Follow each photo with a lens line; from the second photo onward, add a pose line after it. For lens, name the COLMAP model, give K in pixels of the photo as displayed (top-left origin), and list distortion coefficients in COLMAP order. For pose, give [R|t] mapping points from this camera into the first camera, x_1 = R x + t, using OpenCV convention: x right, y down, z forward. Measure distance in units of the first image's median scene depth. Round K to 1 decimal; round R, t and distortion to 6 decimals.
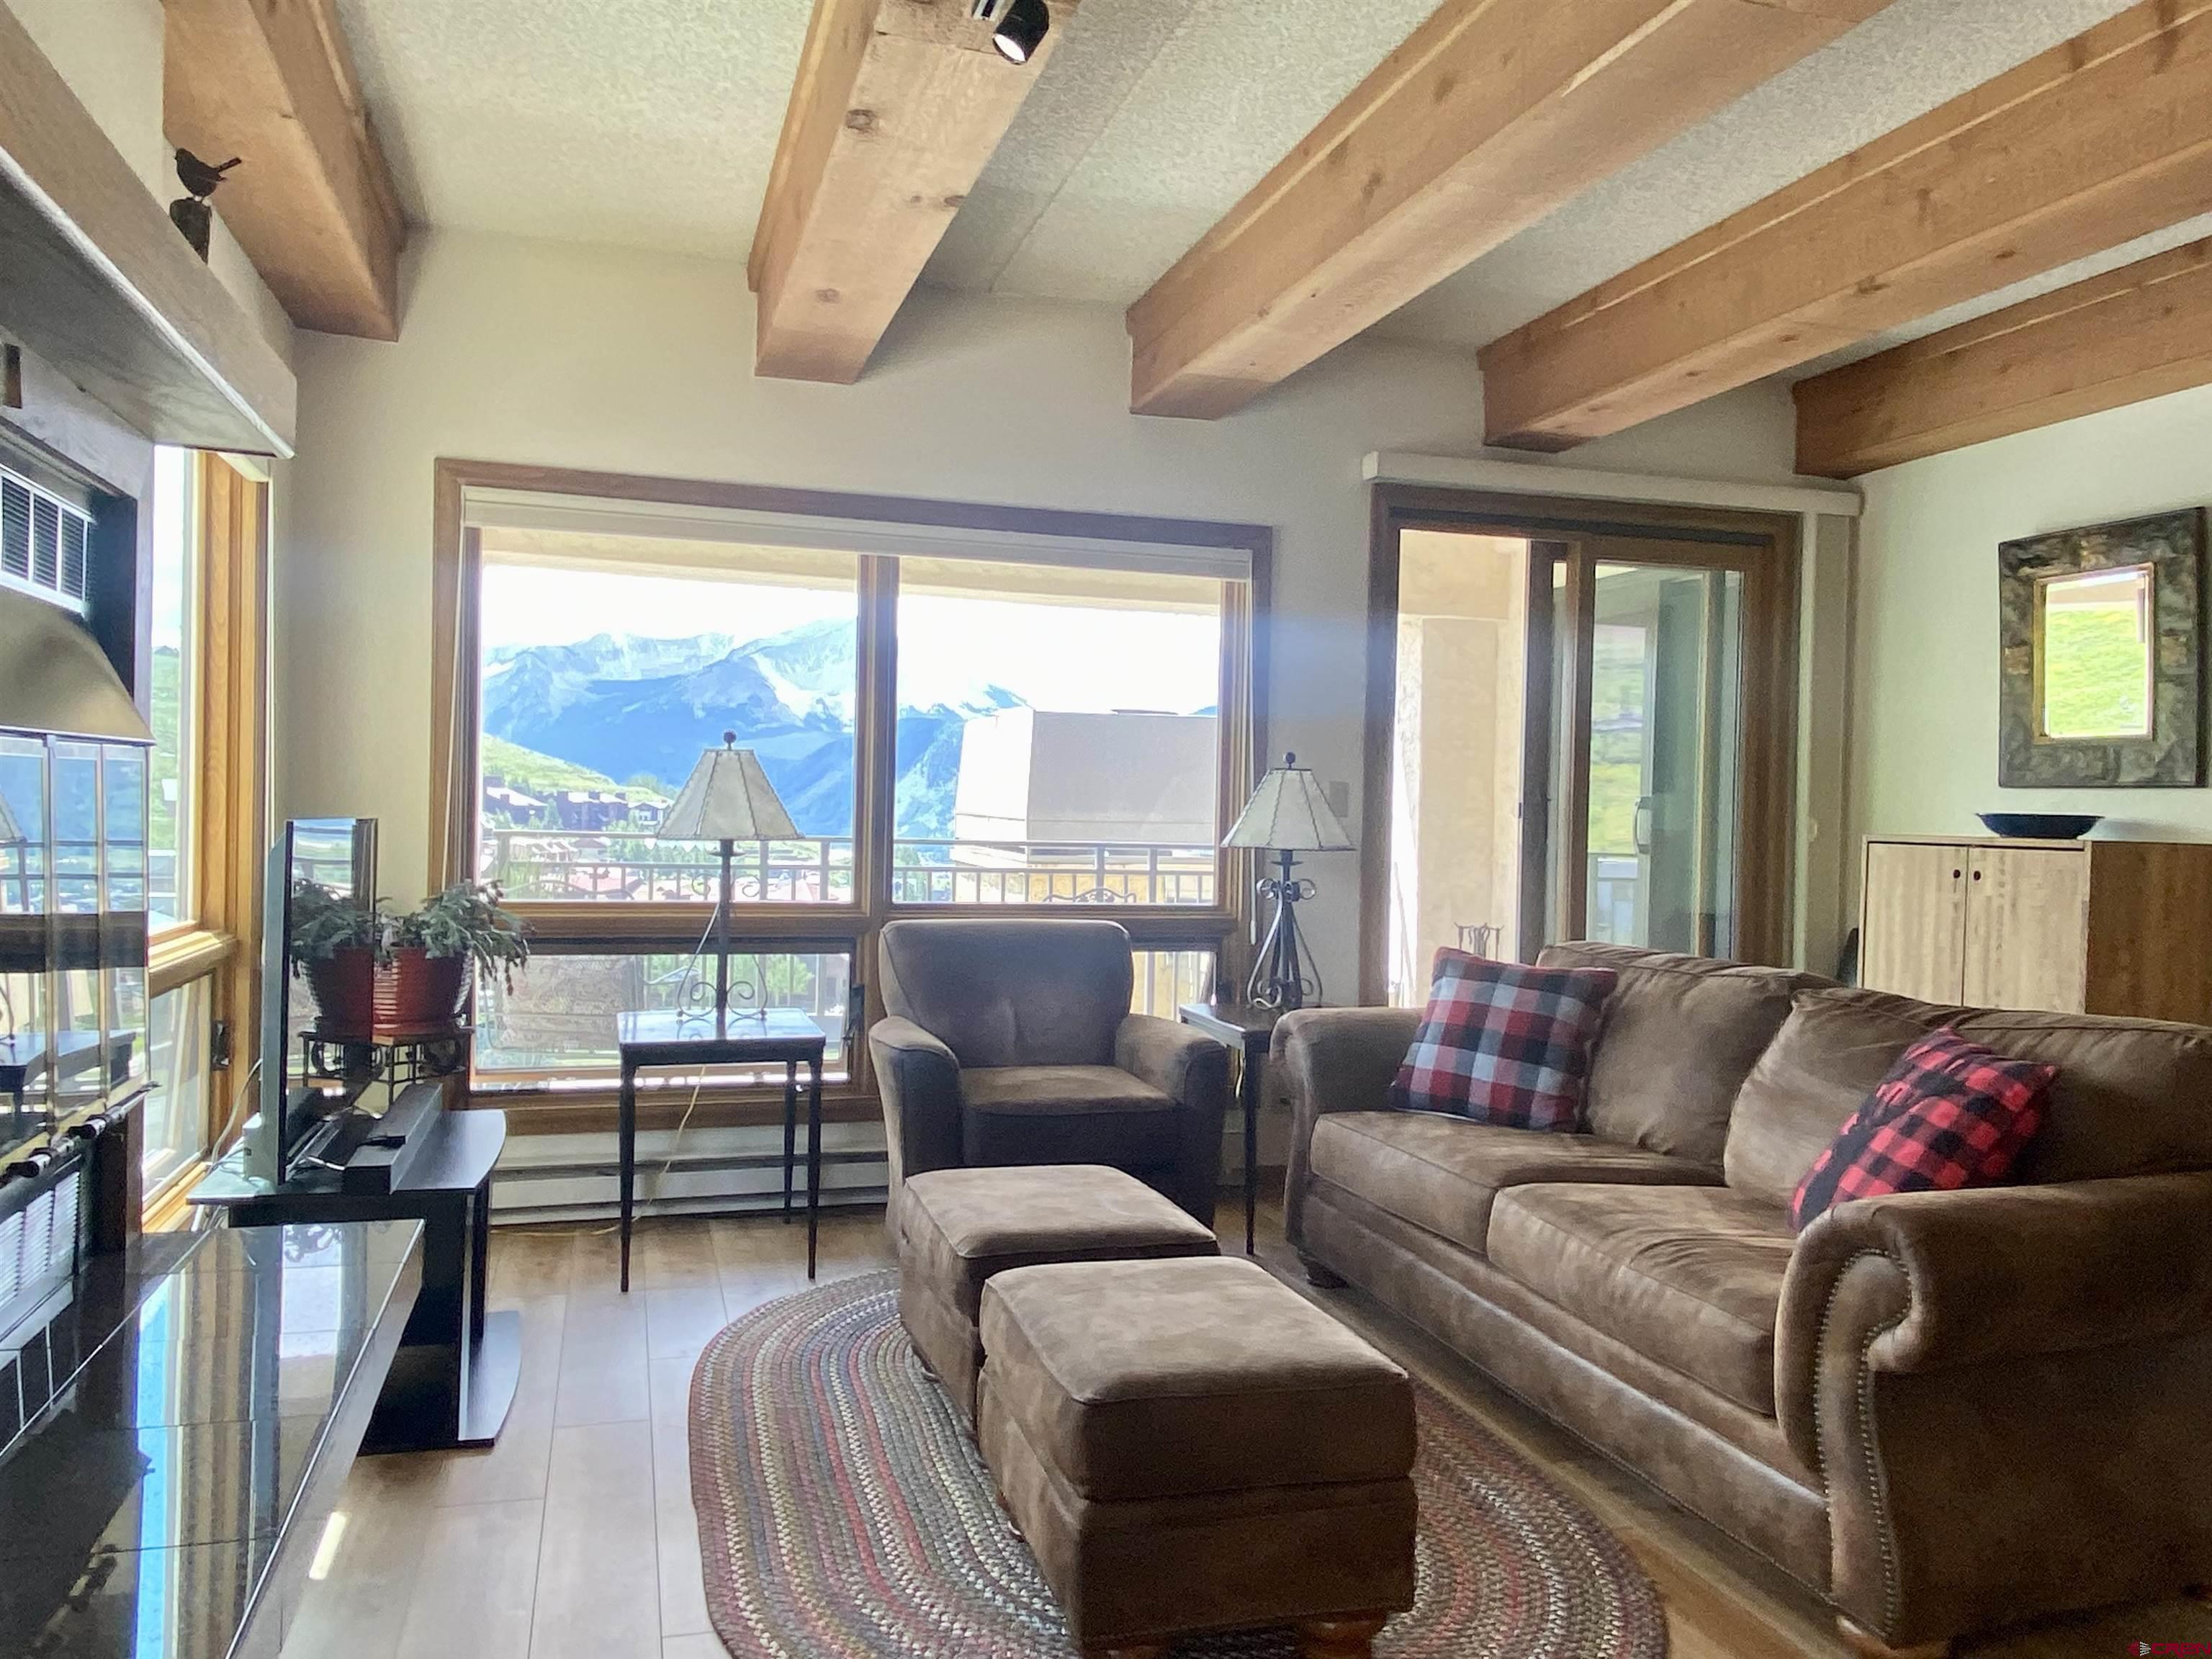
lens RADIAL K [[1621.7, 0, 1106.5], [0, 1621.7, 826.5], [0, 0, 1]] dist [0.053024, -0.037420]
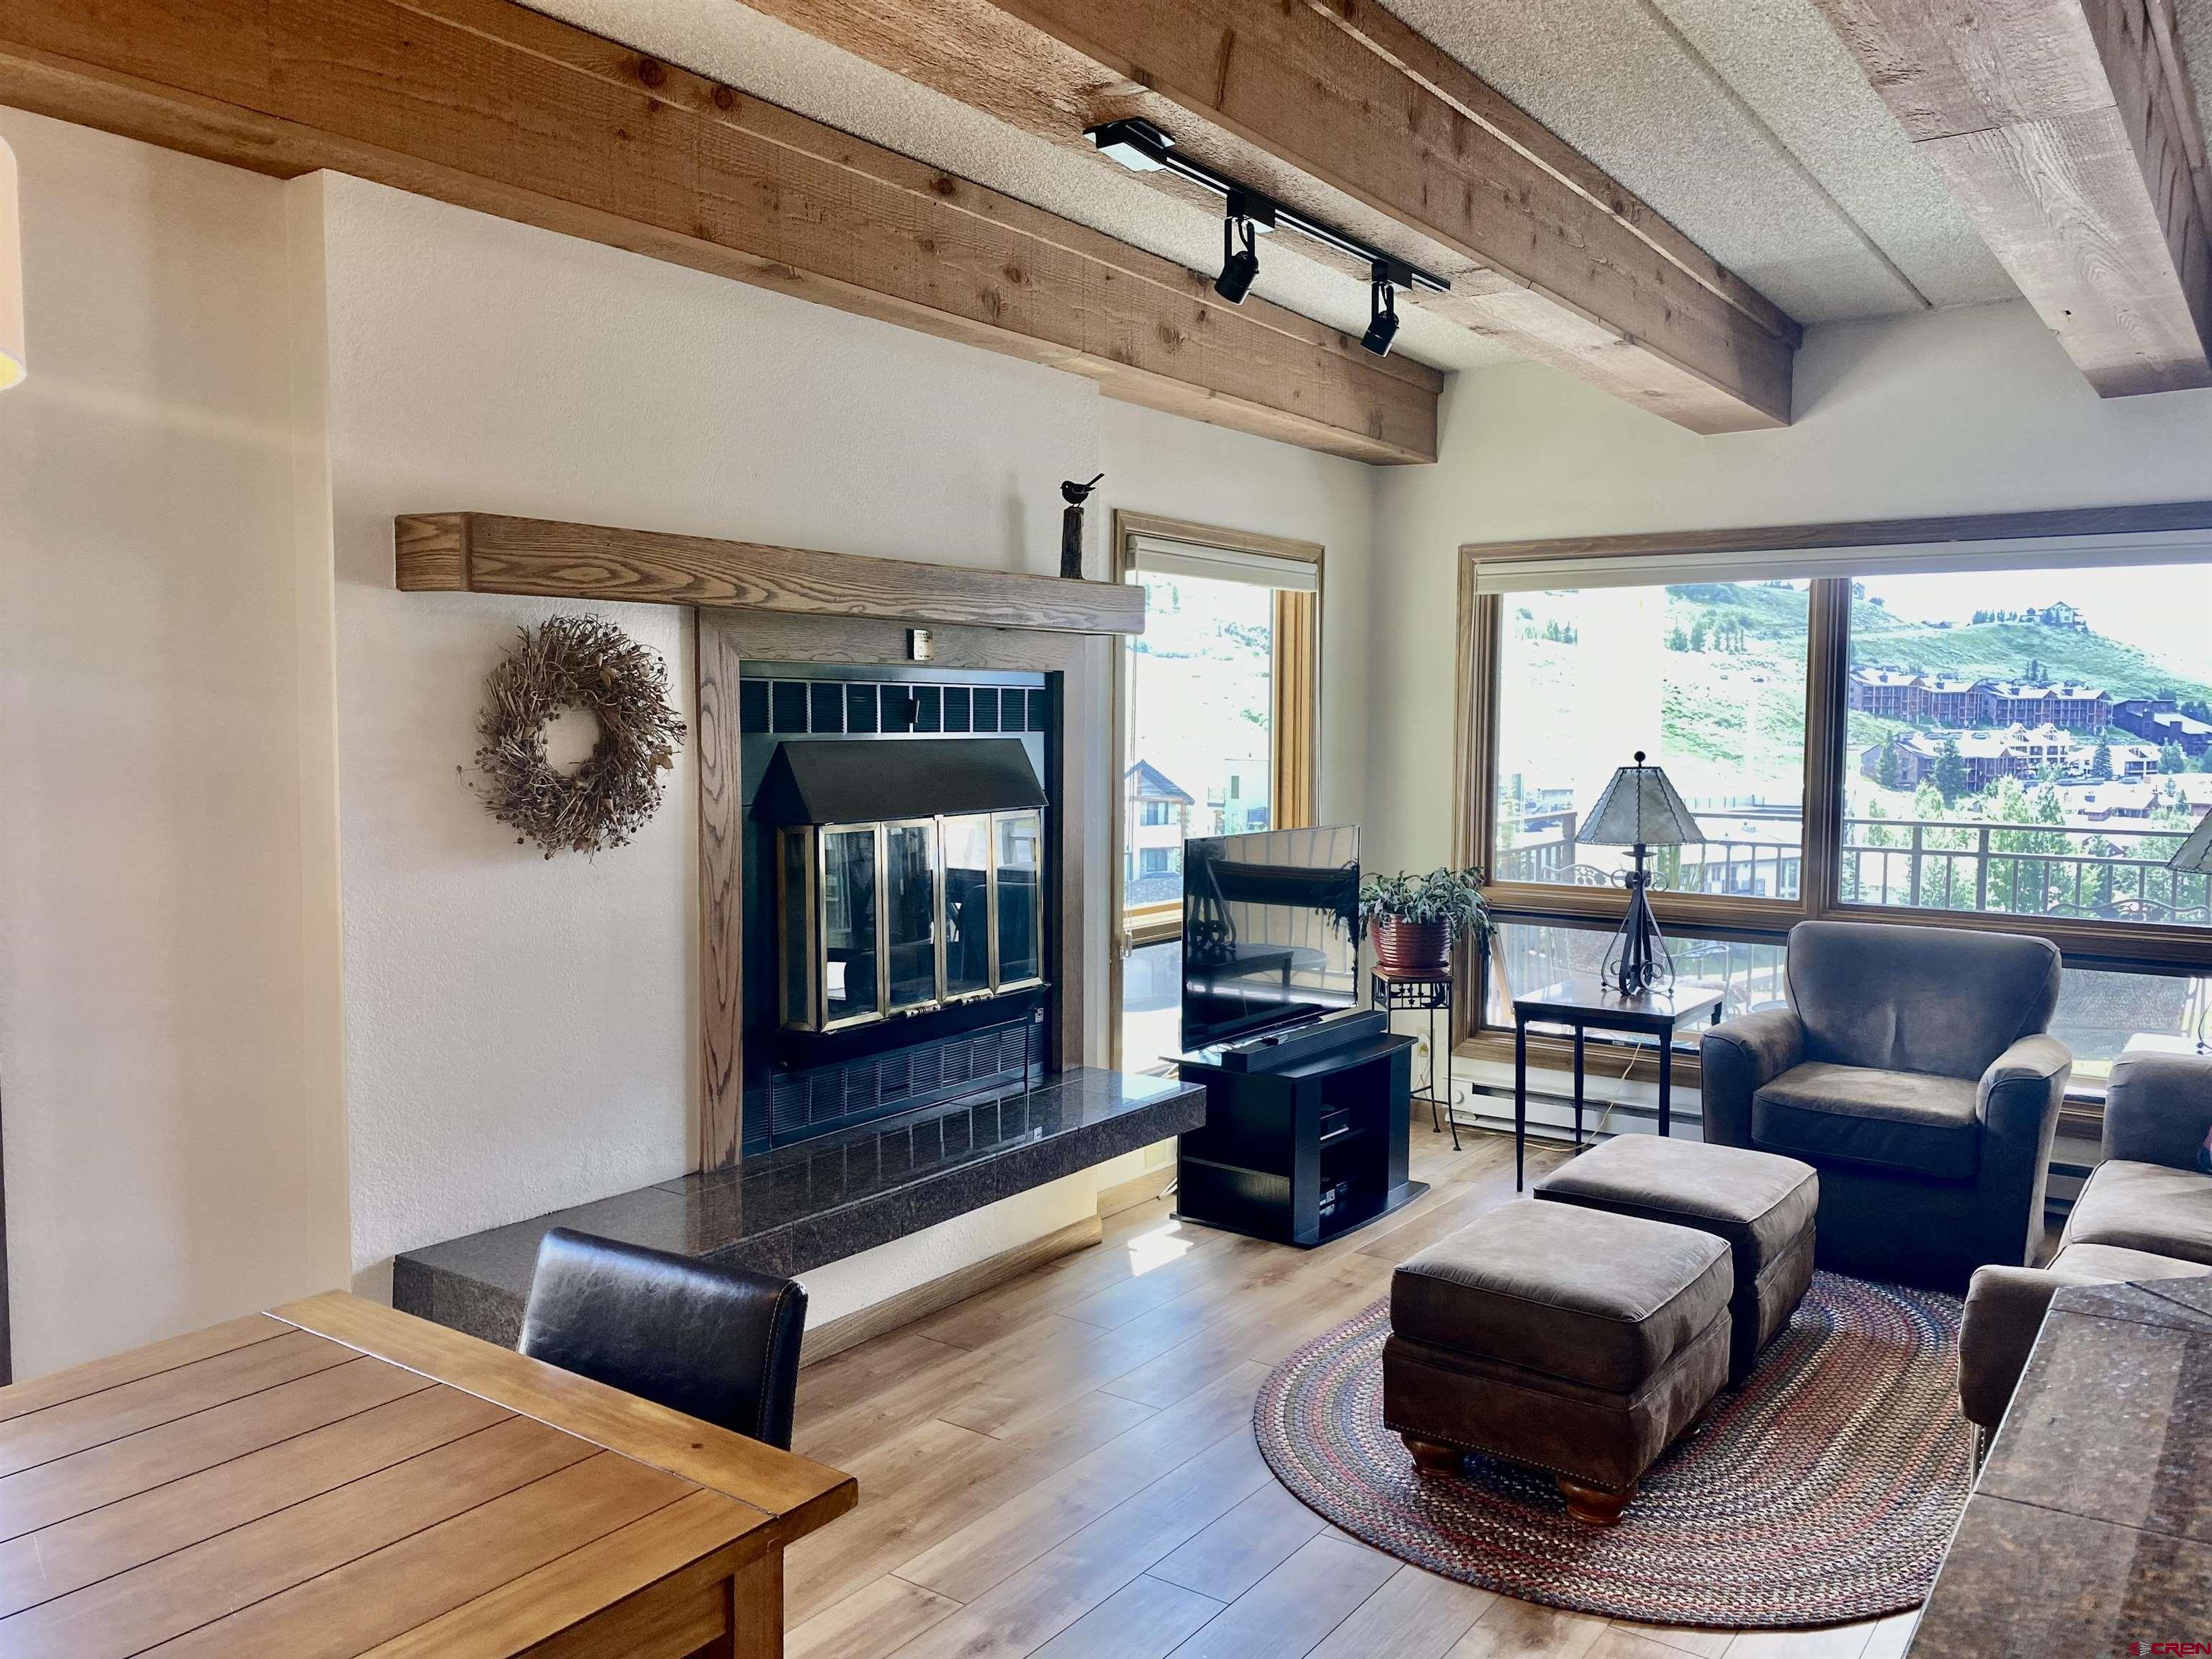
lens RADIAL K [[1685.5, 0, 1116.6], [0, 1685.5, 830.8], [0, 0, 1]] dist [0.044036, -0.043600]
pose [[0.611249, 0.032635, -0.790765, 0.541374], [0.001429, 0.999102, 0.042338, -0.056394], [0.791437, -0.027009, 0.610654, -0.067283]]
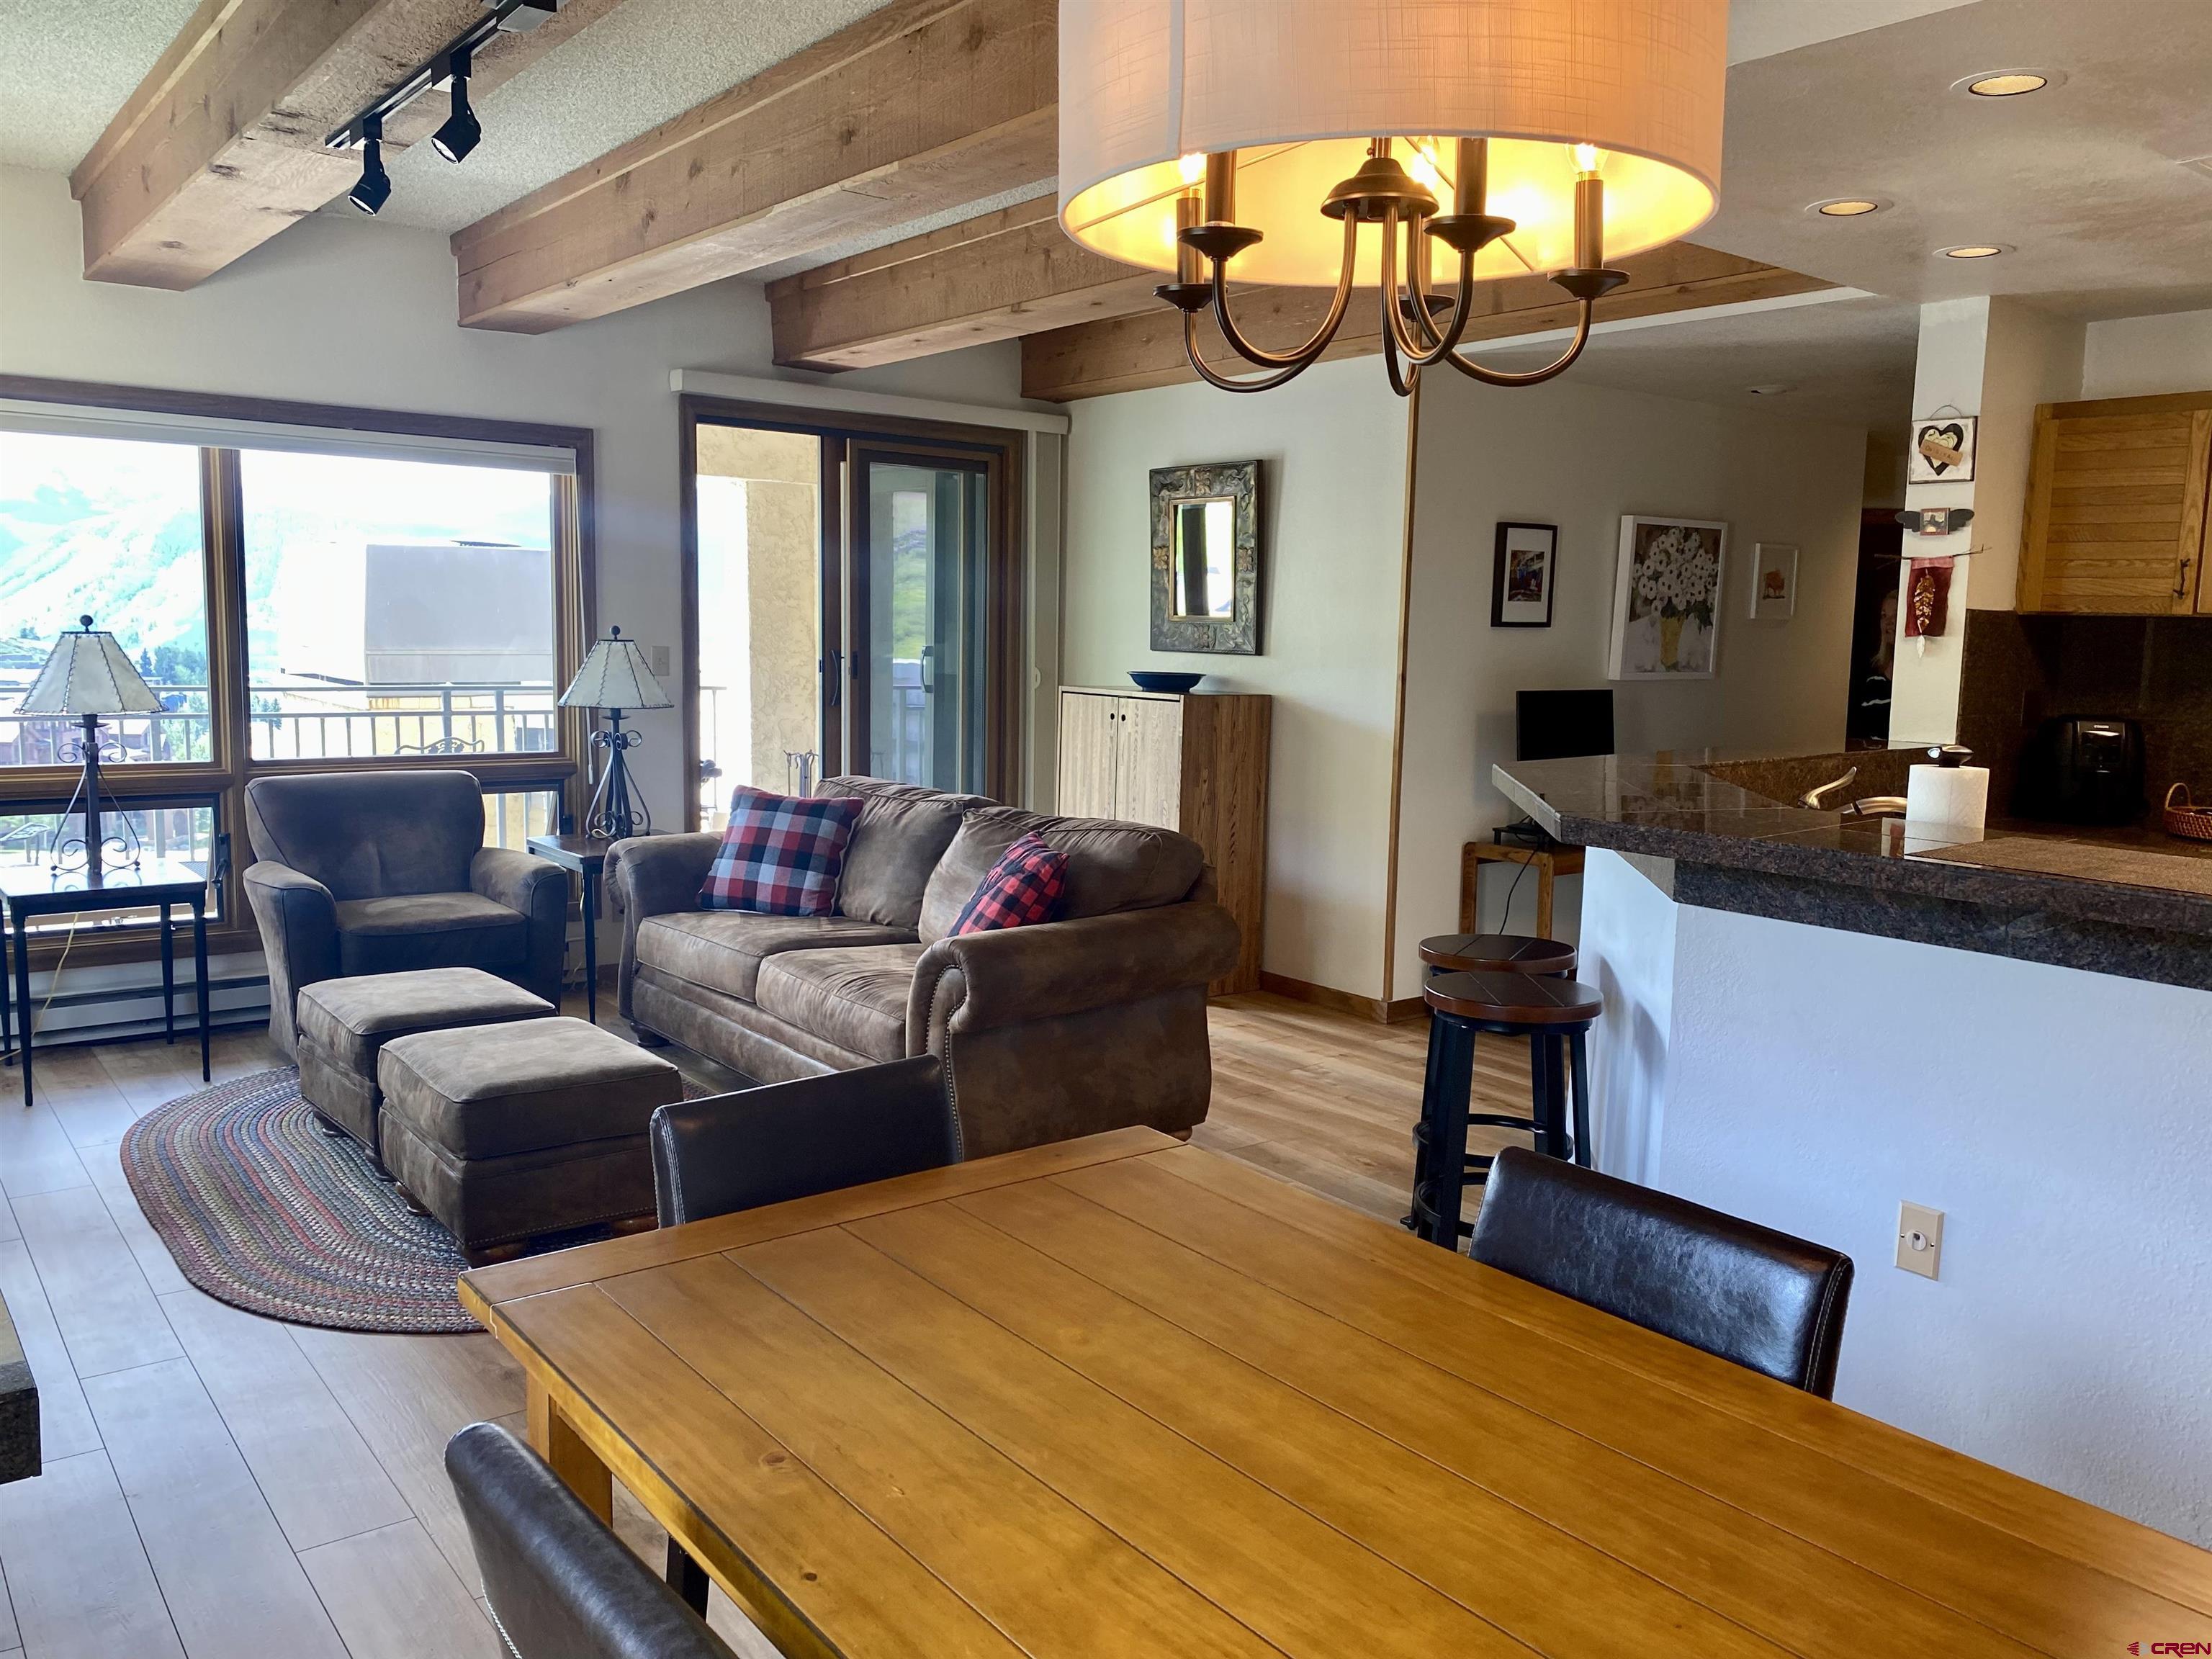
lens RADIAL K [[1685.5, 0, 1114.6], [0, 1685.5, 813.5], [0, 0, 1]] dist [0.044036, -0.043600]
pose [[0.931216, -0.044334, 0.361762, -0.003525], [0.004607, 0.993927, 0.109947, -0.051421], [-0.364440, -0.100718, 0.925764, -0.372693]]
